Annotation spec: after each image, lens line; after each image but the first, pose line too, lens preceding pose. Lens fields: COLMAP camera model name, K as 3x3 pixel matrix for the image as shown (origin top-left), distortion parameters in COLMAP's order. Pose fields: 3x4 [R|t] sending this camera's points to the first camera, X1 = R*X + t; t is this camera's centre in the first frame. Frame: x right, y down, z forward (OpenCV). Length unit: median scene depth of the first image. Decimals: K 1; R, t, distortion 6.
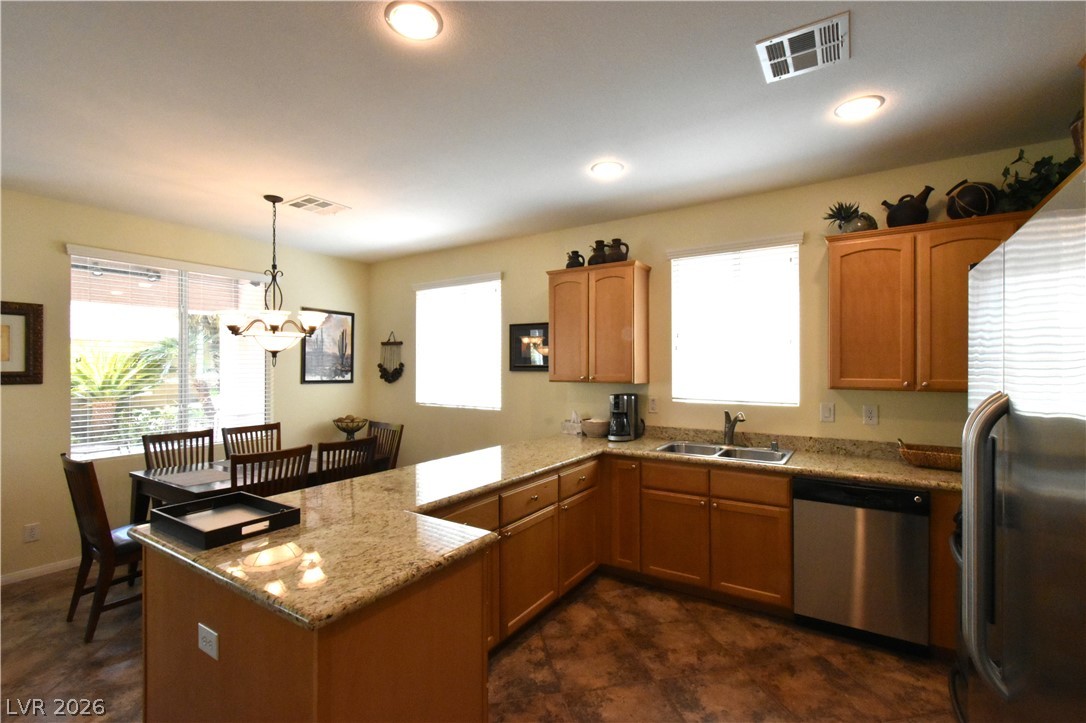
lens RADIAL K [[484.2, 0, 539.1], [0, 484.2, 365.7], [0, 0, 1]] dist [0.007148, -0.003534]
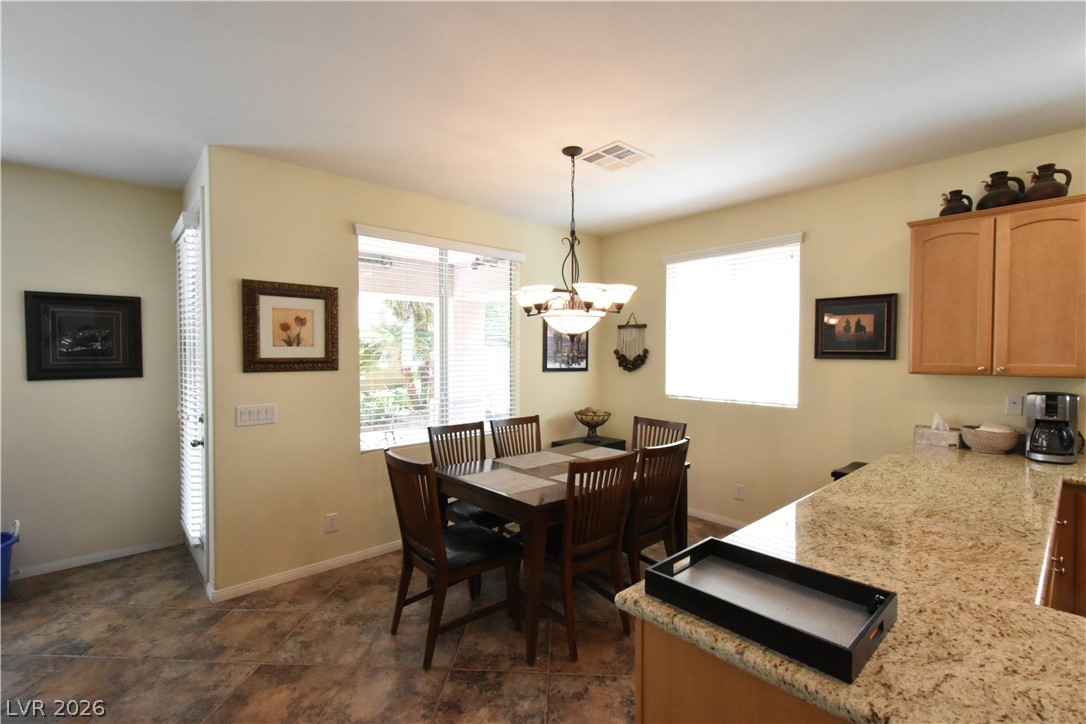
lens RADIAL K [[484.2, 0, 539.4], [0, 484.2, 367.2], [0, 0, 1]] dist [0.007148, -0.003534]
pose [[0.967247, 0.008305, -0.253702, -0.354527], [-0.000611, 0.999538, 0.030389, 0.001369], [0.253838, -0.029239, 0.966805, 0.154422]]
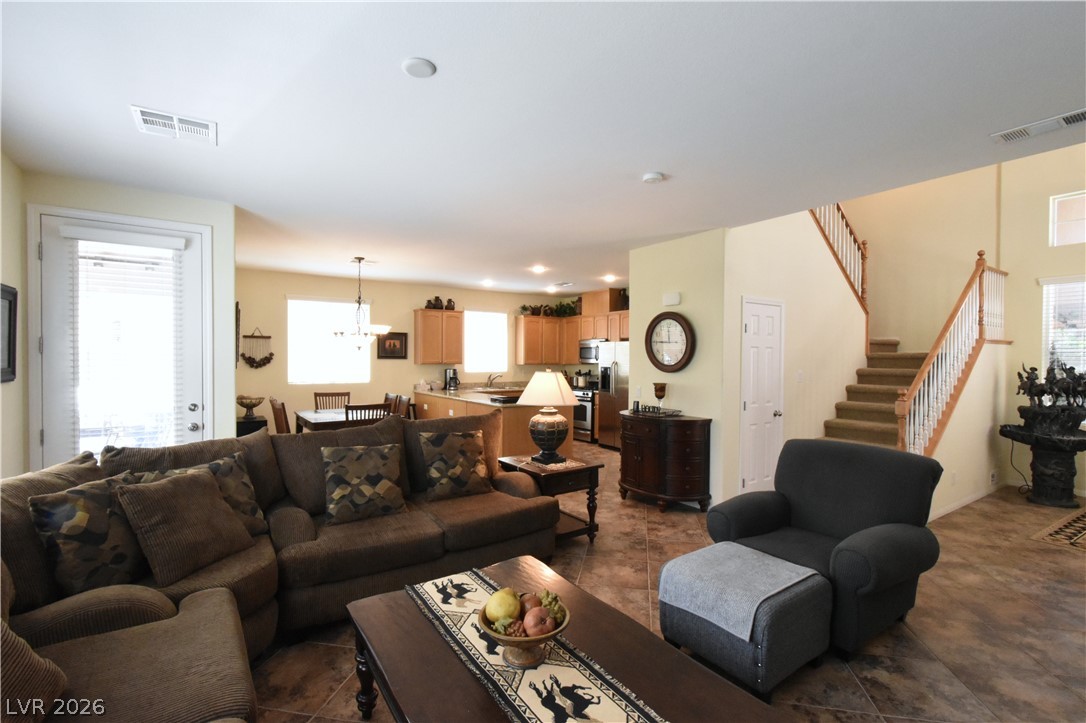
lens RADIAL K [[484.2, 0, 545.0], [0, 484.2, 371.8], [0, 0, 1]] dist [0.007148, -0.003534]
pose [[0.381675, -0.023205, 0.924005, -1.728833], [-0.005645, 0.999608, 0.027436, 0.007335], [-0.924279, -0.015688, 0.381395, -0.247226]]
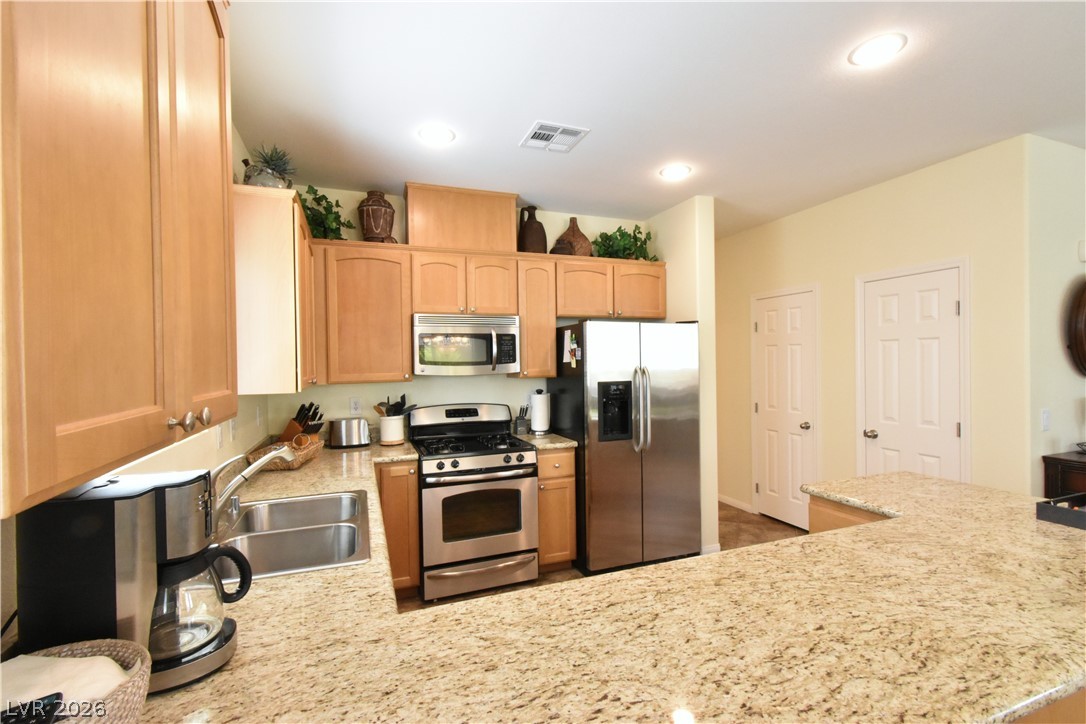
lens RADIAL K [[484.2, 0, 537.9], [0, 484.2, 367.0], [0, 0, 1]] dist [0.007148, -0.003534]
pose [[-0.812130, 0.006288, 0.583443, -0.120510], [0.014105, 0.999861, 0.008857, 0.004504], [-0.583306, 0.015422, -0.812106, 1.077541]]
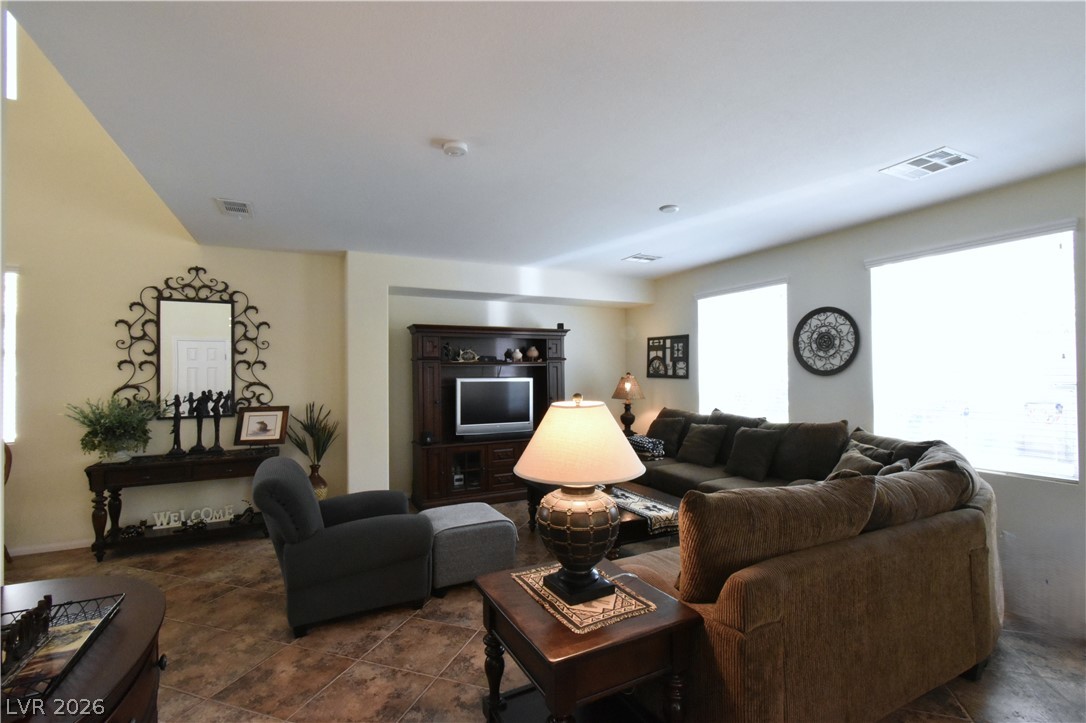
lens RADIAL K [[484.2, 0, 546.2], [0, 484.2, 371.1], [0, 0, 1]] dist [0.007148, -0.003534]
pose [[-0.495750, 0.003440, -0.868458, -0.356339], [0.009318, 0.999956, -0.001358, 0.002757], [0.868415, -0.008766, -0.495761, 0.338837]]
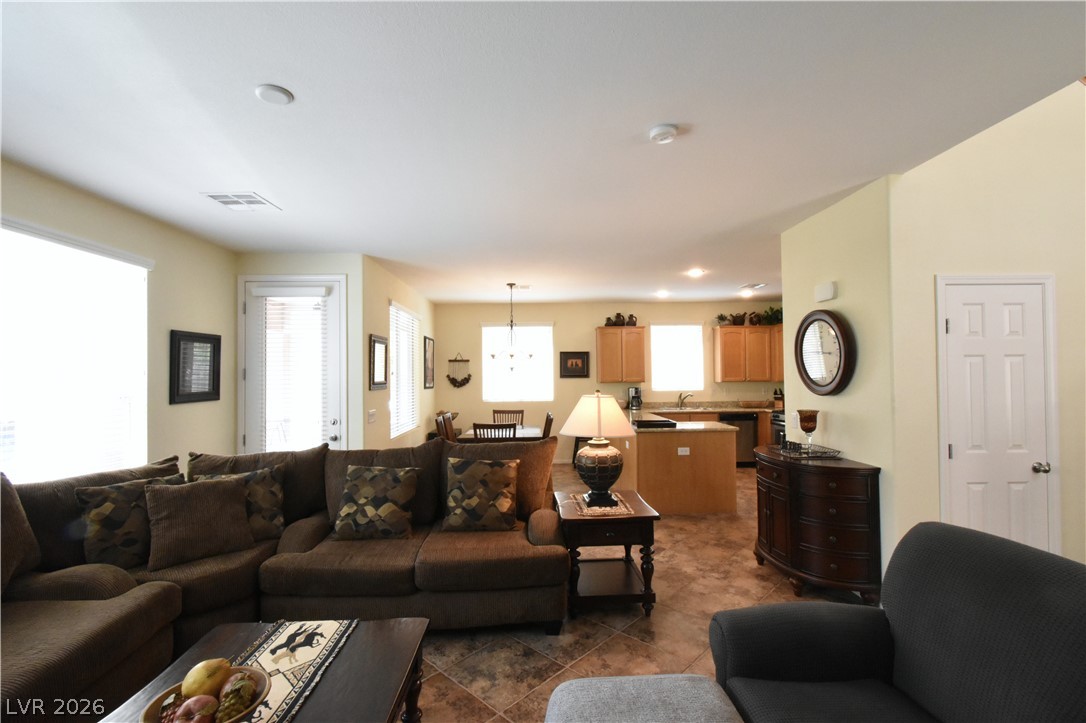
lens RADIAL K [[484.2, 0, 550.6], [0, 484.2, 367.7], [0, 0, 1]] dist [0.007148, -0.003534]
pose [[0.815930, -0.000029, 0.578151, -1.349924], [0.010359, 0.999840, -0.014569, -0.001809], [-0.578058, 0.017877, 0.815800, -0.512852]]
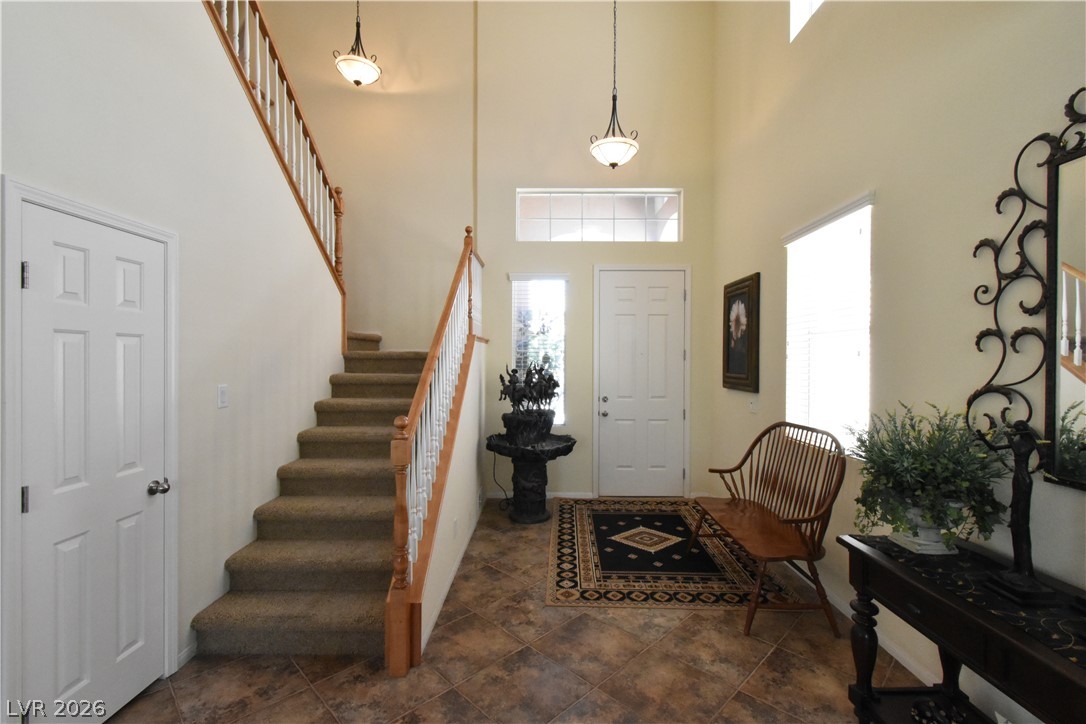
lens RADIAL K [[484.2, 0, 546.8], [0, 484.2, 359.2], [0, 0, 1]] dist [0.007148, -0.003534]
pose [[-0.551774, -0.002439, 0.833990, -1.001289], [-0.004988, 0.999987, -0.000376, -0.000053], [-0.833979, -0.004367, -0.551779, -0.396260]]
